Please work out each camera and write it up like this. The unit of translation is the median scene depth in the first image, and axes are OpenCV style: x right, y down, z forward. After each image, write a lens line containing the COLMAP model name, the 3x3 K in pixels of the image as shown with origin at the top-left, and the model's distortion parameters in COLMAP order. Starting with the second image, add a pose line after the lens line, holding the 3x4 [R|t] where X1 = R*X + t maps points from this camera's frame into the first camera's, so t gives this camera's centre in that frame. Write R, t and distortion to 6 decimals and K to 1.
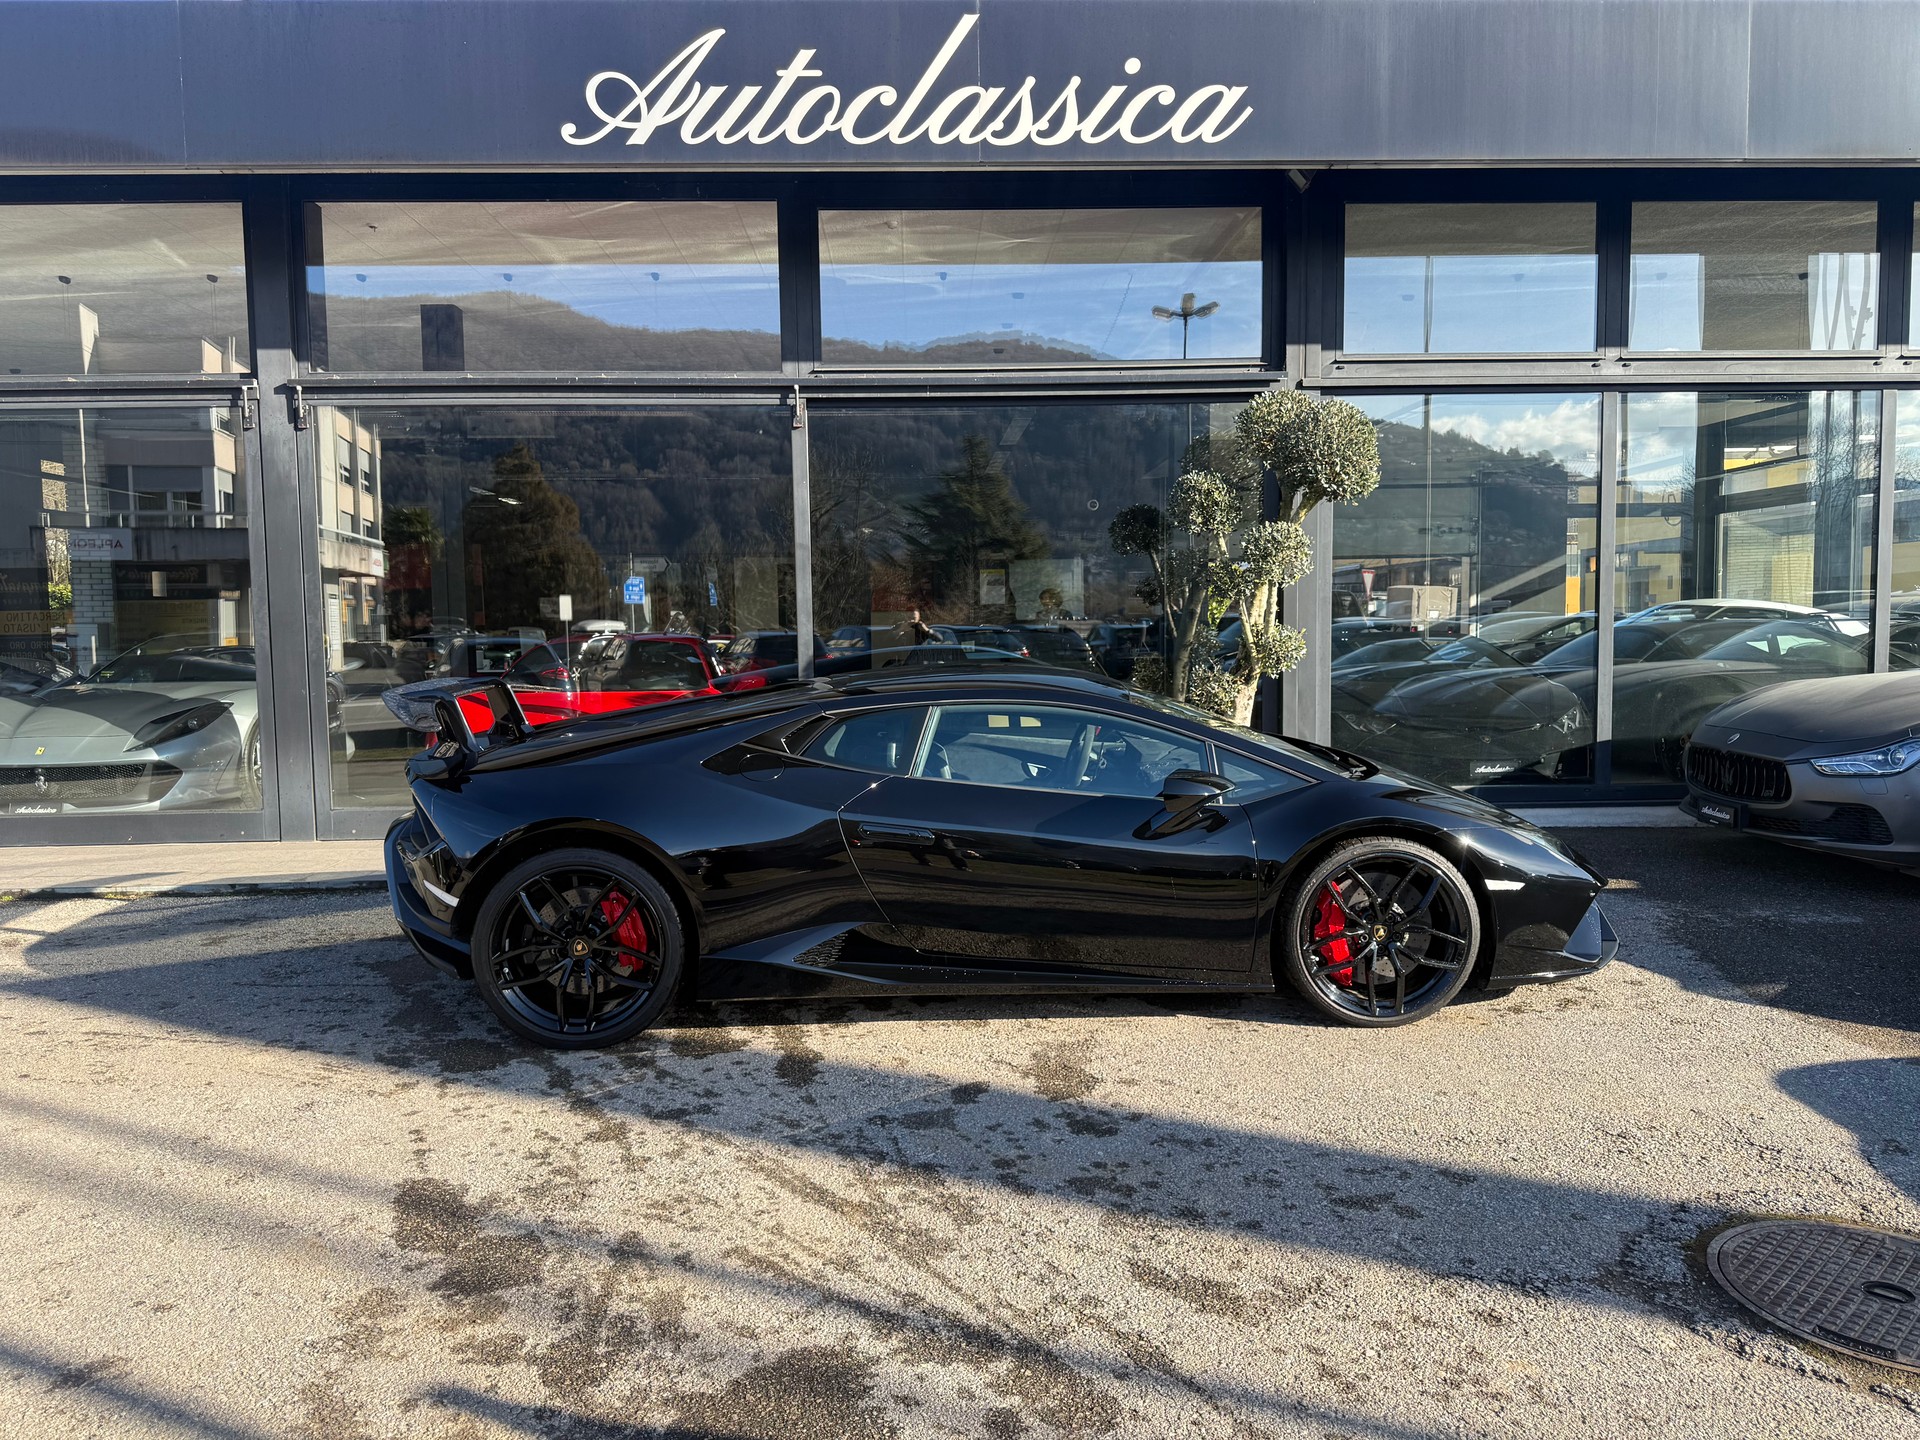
lens RADIAL K [[1330.0, 0, 962.4], [0, 1330.0, 746.0], [0, 0, 1]] dist [0.056136, -0.110753]
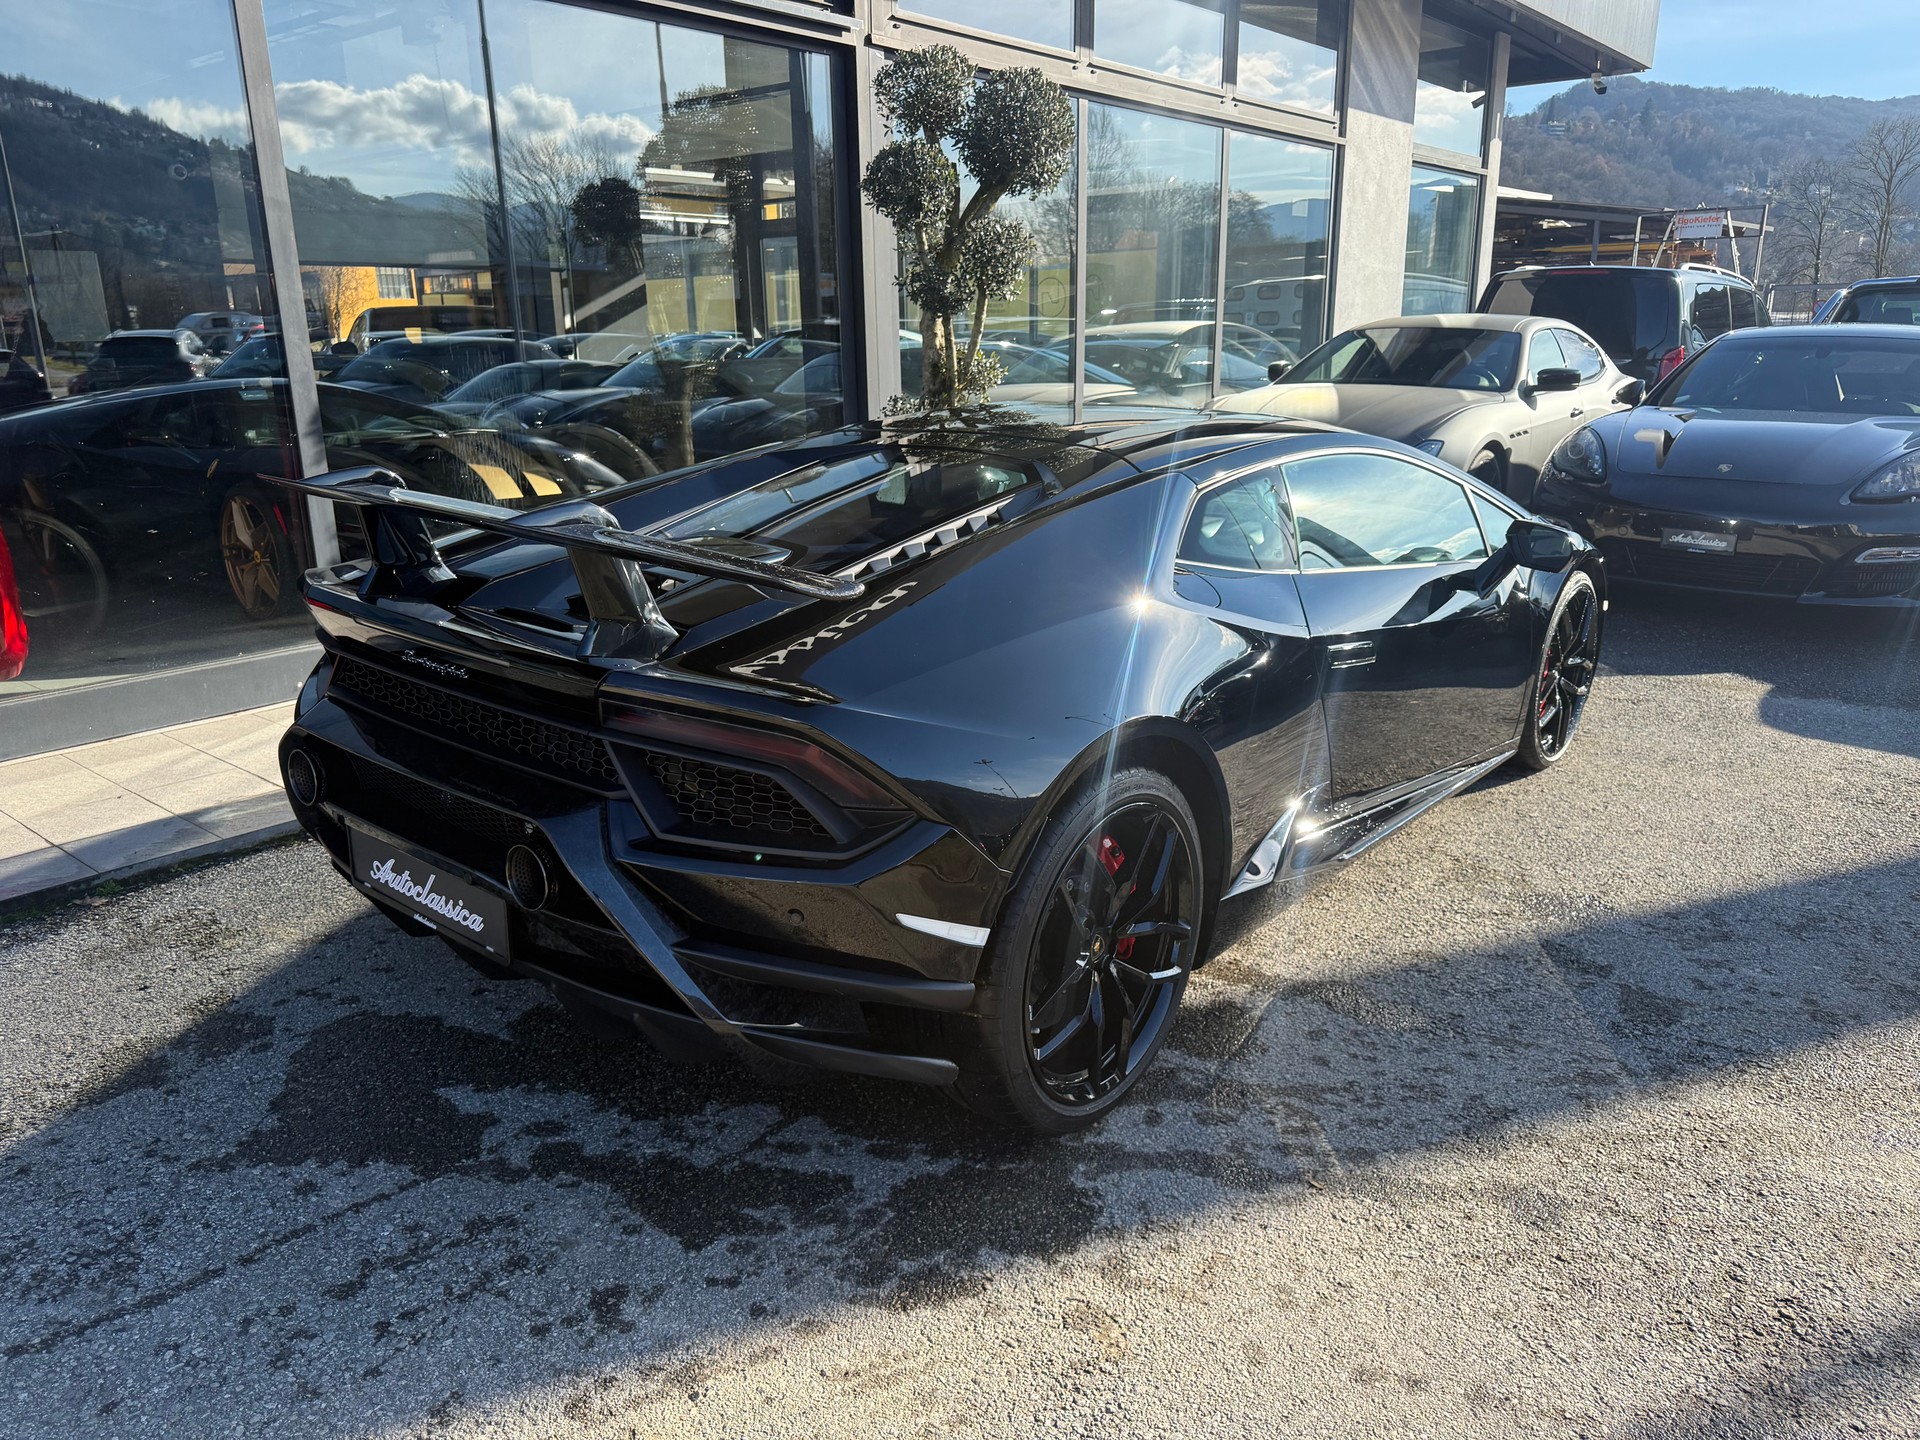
lens RADIAL K [[1328.3, 0, 951.4], [0, 1328.3, 745.6], [0, 0, 1]] dist [0.085193, -0.111856]
pose [[0.669361, -0.212333, 0.711949, -0.417023], [0.070471, 0.972114, 0.223670, -0.035437], [-0.739588, -0.099544, 0.665658, 0.402744]]
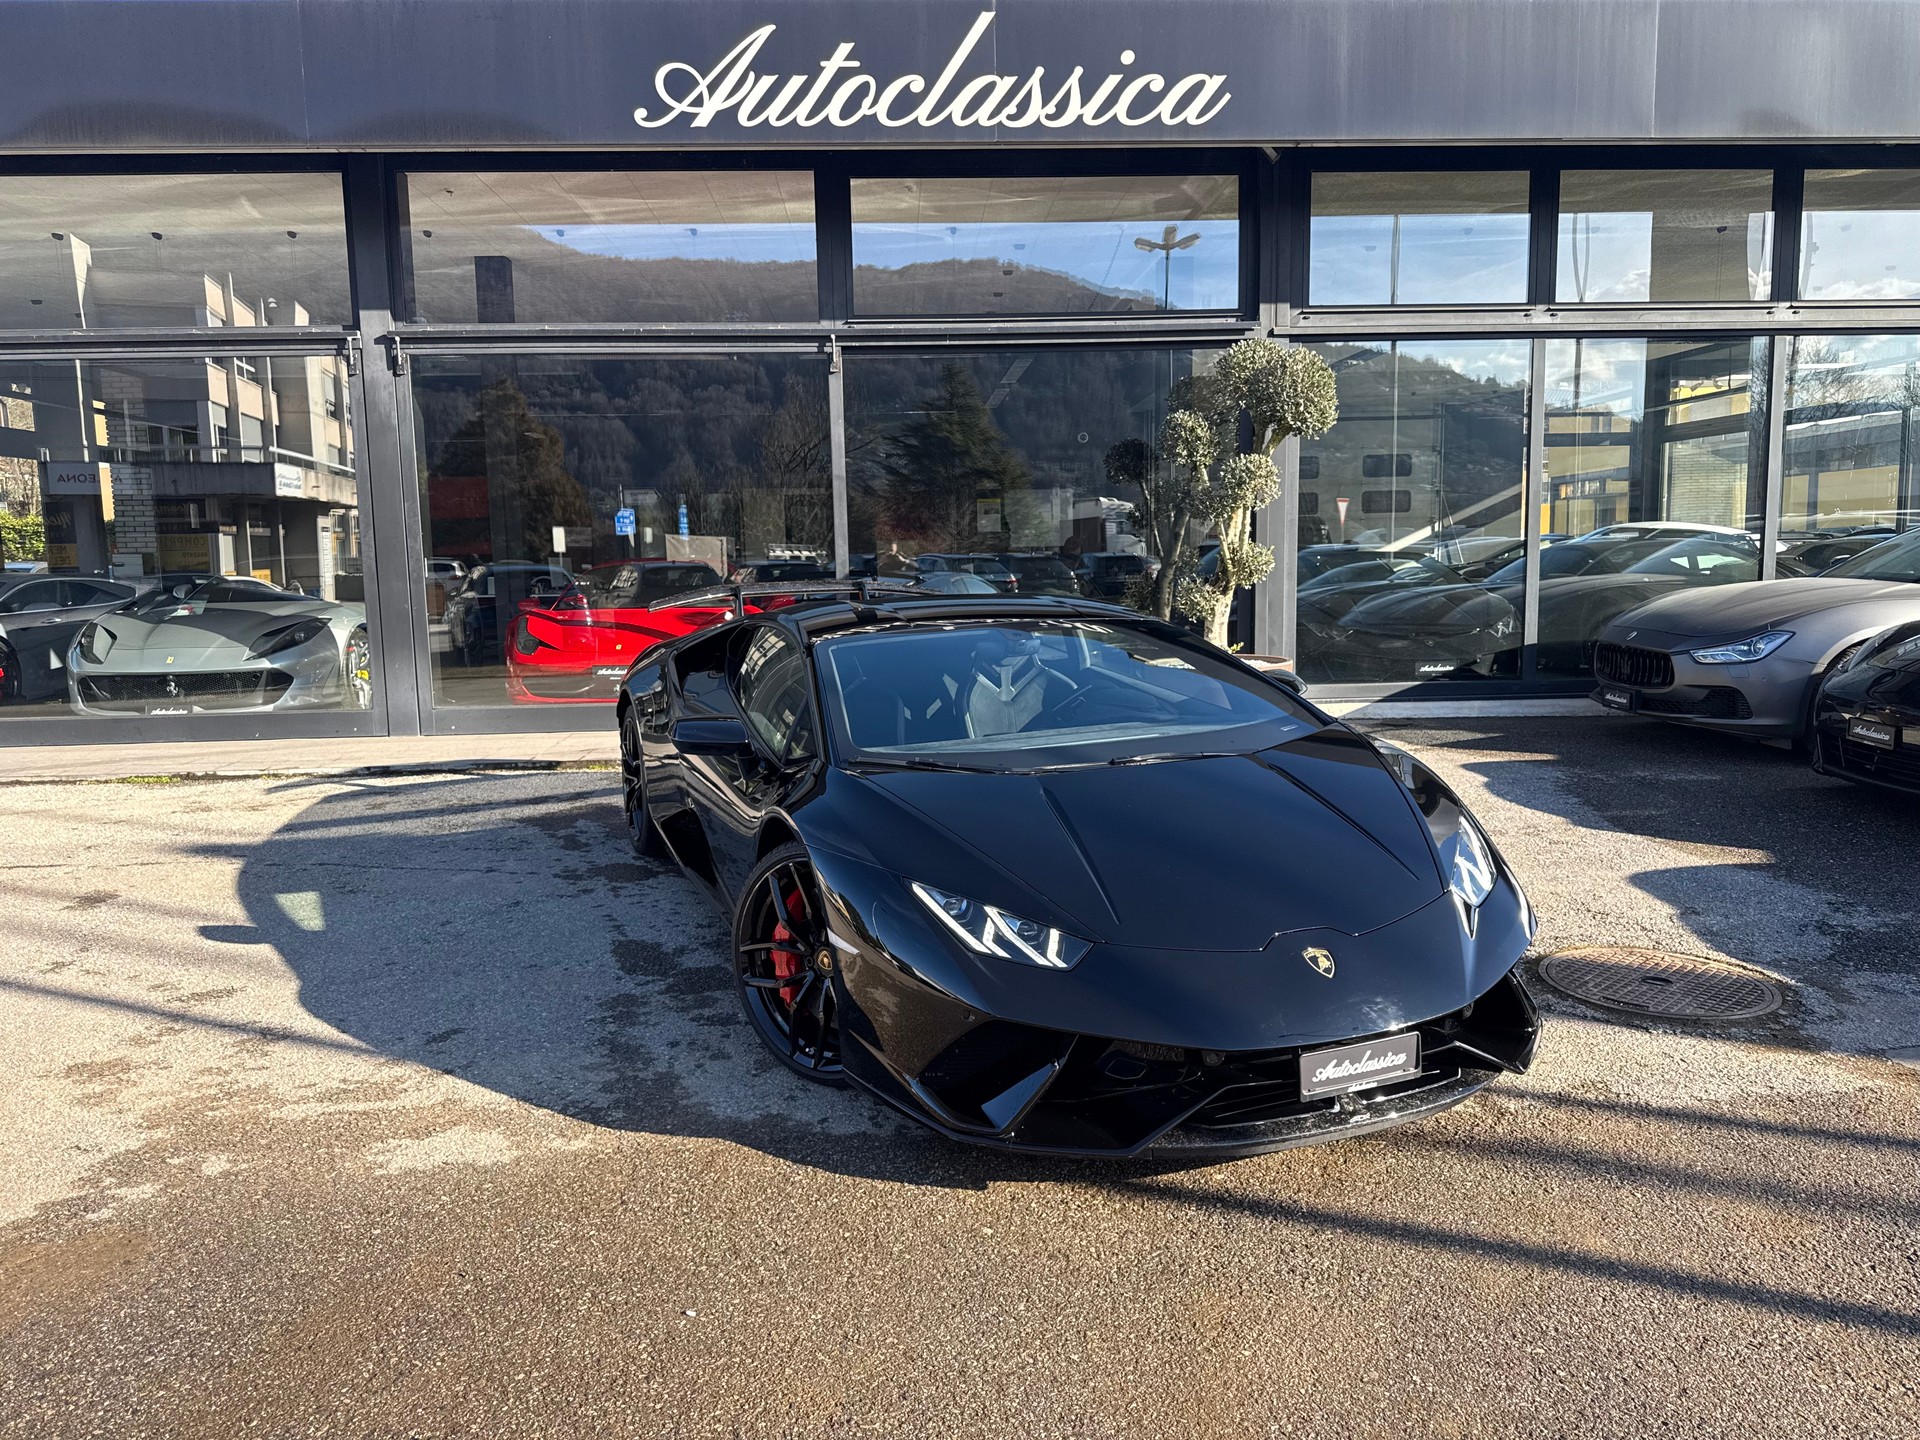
lens RADIAL K [[1330.0, 0, 962.4], [0, 1330.0, 746.0], [0, 0, 1]] dist [0.056136, -0.110753]
pose [[0.999866, -0.007392, 0.014628, -0.034621], [0.006644, 0.998699, 0.050551, 0.025990], [-0.014982, -0.050447, 0.998614, -0.172257]]
